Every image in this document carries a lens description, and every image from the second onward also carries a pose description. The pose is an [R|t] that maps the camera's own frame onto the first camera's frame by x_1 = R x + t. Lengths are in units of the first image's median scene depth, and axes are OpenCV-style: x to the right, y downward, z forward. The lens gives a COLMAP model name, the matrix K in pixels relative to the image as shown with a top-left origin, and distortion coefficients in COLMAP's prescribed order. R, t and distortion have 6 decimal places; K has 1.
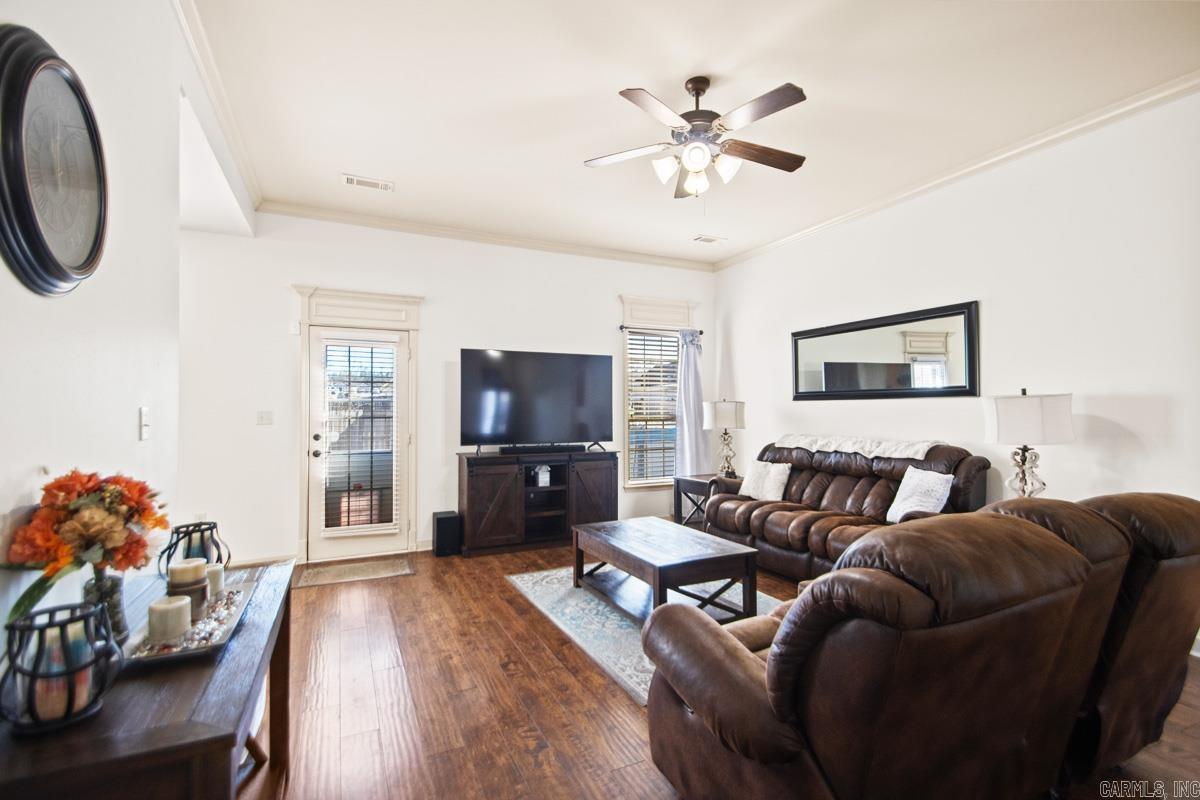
lens RADIAL K [[541.1, 0, 600.0], [0, 541.1, 400.0], [0, 0, 1]] dist [0.000850, -0.000128]
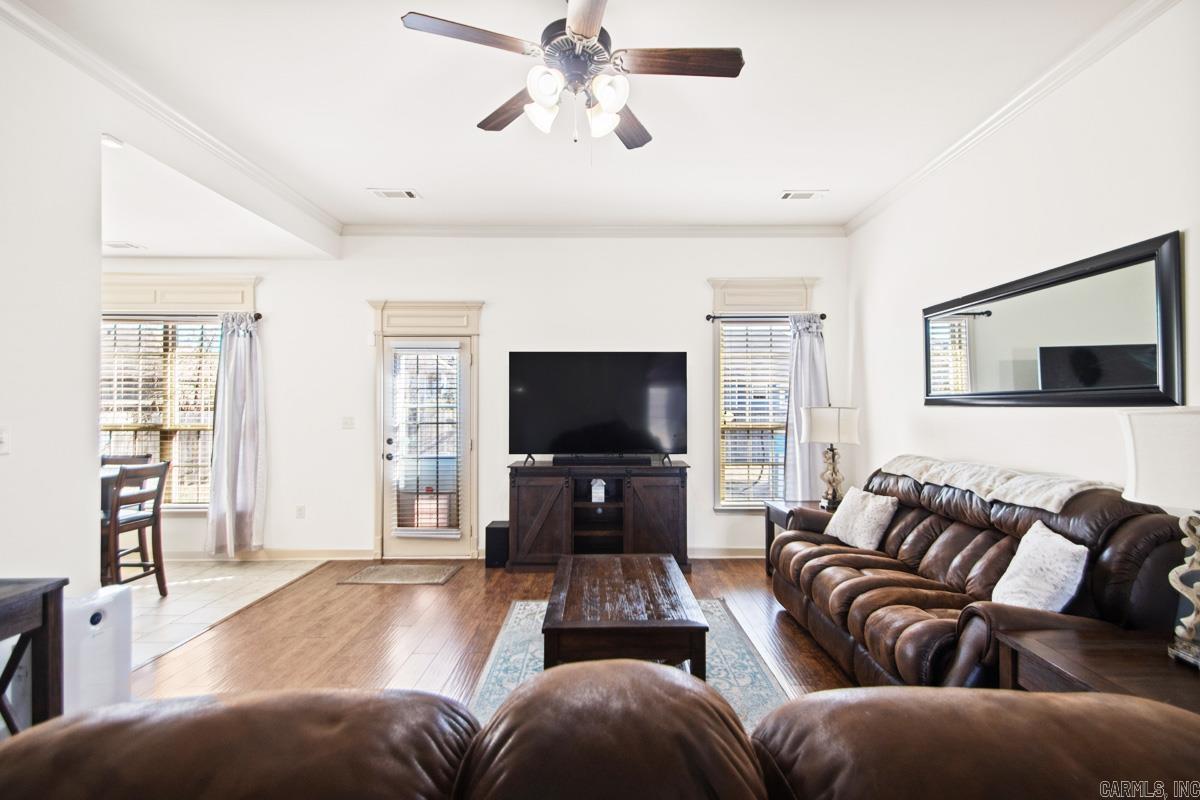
lens RADIAL K [[556.4, 0, 600.0], [0, 556.4, 400.0], [0, 0, 1]] dist [0.002256, 0.000088]
pose [[0.905547, -0.004493, -0.424222, 0.304163], [0.006333, 0.999976, 0.002928, -0.012518], [0.424199, -0.005338, 0.905553, 0.182378]]
